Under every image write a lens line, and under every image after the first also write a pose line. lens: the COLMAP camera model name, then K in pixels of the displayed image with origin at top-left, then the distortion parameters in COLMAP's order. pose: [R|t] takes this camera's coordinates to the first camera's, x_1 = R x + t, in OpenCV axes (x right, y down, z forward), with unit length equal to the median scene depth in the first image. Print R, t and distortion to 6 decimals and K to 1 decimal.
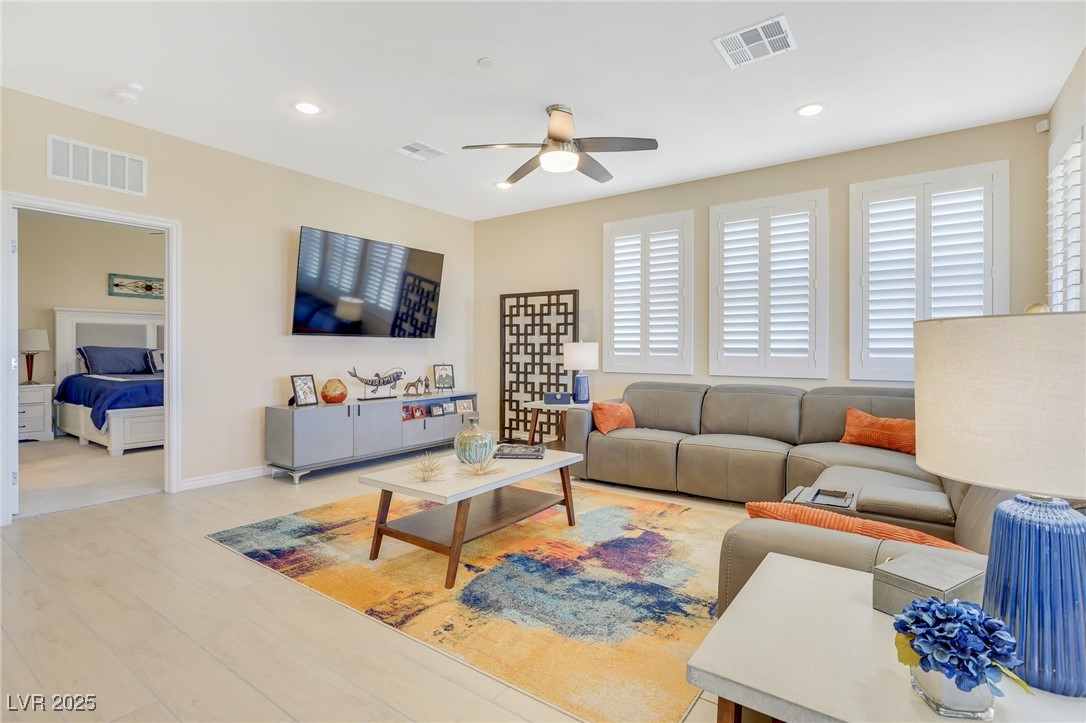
lens RADIAL K [[515.5, 0, 555.4], [0, 515.5, 347.0], [0, 0, 1]] dist [-0.002044, 0.000724]
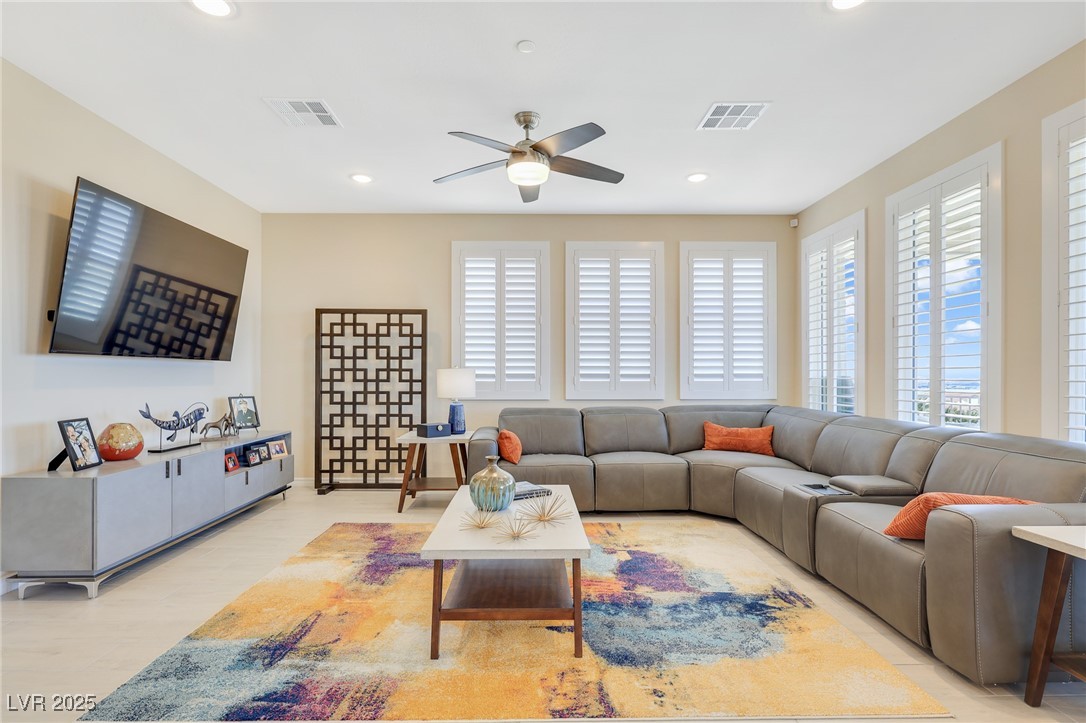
lens RADIAL K [[515.5, 0, 538.0], [0, 515.5, 367.9], [0, 0, 1]] dist [-0.002044, 0.000724]
pose [[0.813114, 0.005156, 0.582081, -0.431262], [-0.000015, 0.999961, -0.008837, -0.000919], [-0.582104, 0.007177, 0.813083, 0.195455]]
